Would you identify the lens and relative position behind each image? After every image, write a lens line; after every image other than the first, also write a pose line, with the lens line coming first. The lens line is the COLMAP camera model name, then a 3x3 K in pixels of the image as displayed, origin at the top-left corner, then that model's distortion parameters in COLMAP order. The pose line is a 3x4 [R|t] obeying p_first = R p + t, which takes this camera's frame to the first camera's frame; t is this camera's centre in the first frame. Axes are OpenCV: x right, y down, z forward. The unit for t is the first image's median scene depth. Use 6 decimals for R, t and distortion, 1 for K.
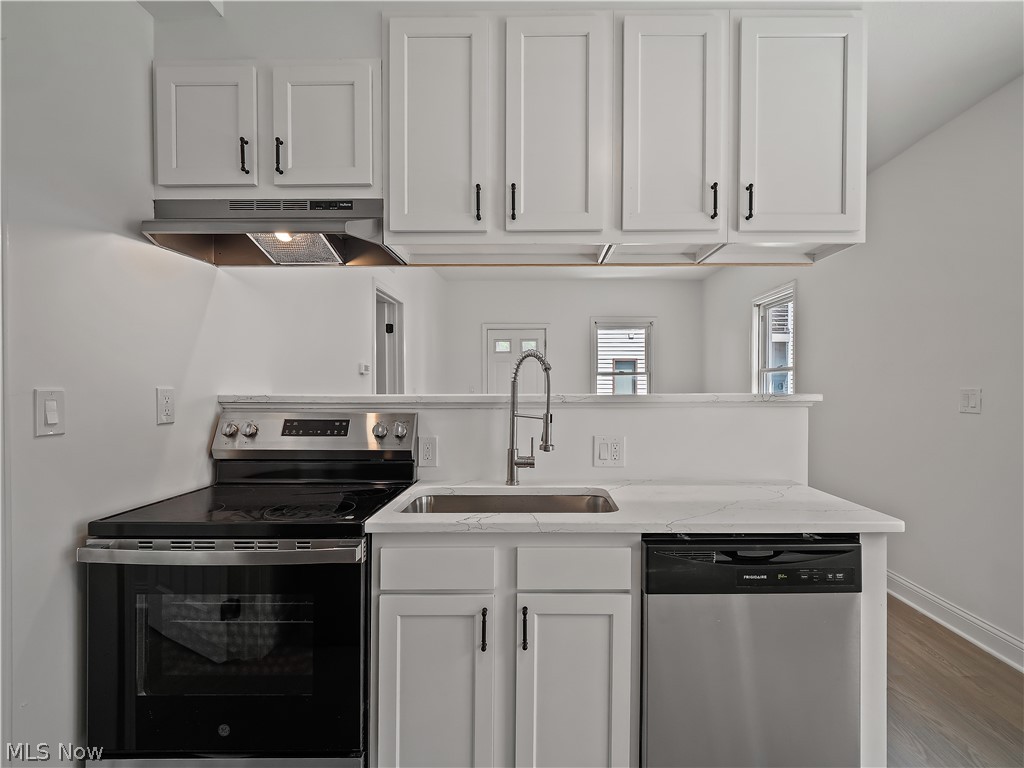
lens RADIAL K [[481.1, 0, 514.5], [0, 481.1, 403.4], [0, 0, 1]] dist [0.002077, 0.000218]
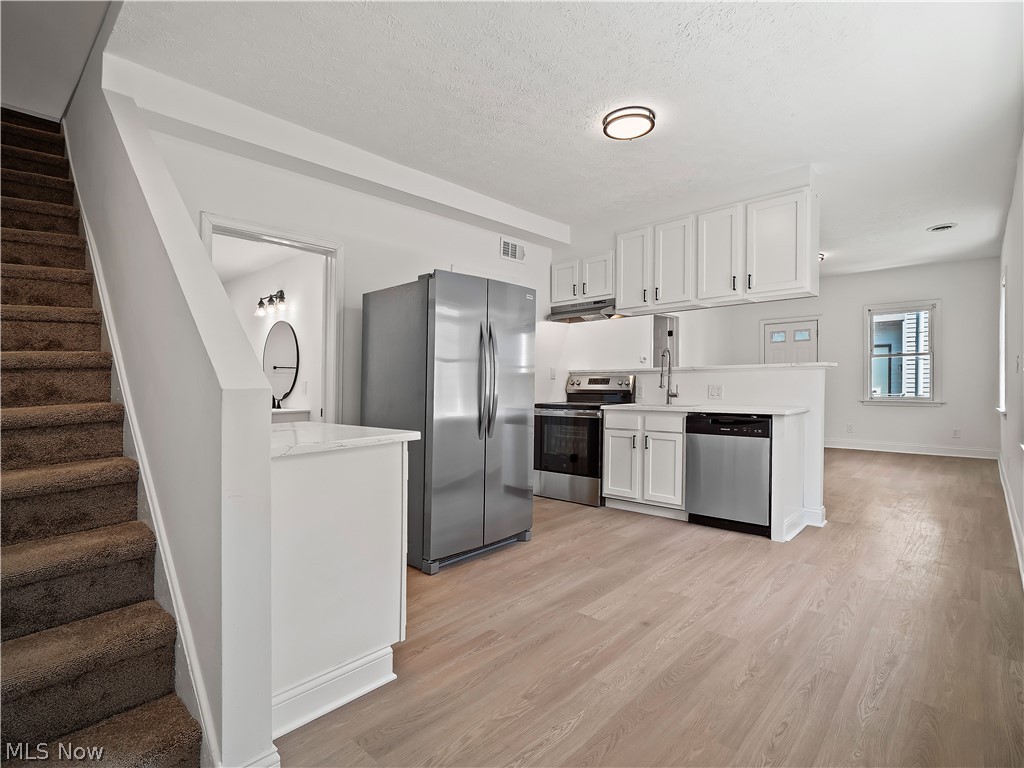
lens RADIAL K [[511.0, 0, 512.0], [0, 511.0, 384.0], [0, 0, 1]] dist [0.000757, -0.000052]
pose [[0.742885, -0.006017, -0.669392, 1.281384], [-0.013486, 0.999622, -0.023952, 0.159161], [0.669284, 0.026822, 0.742523, -1.618832]]
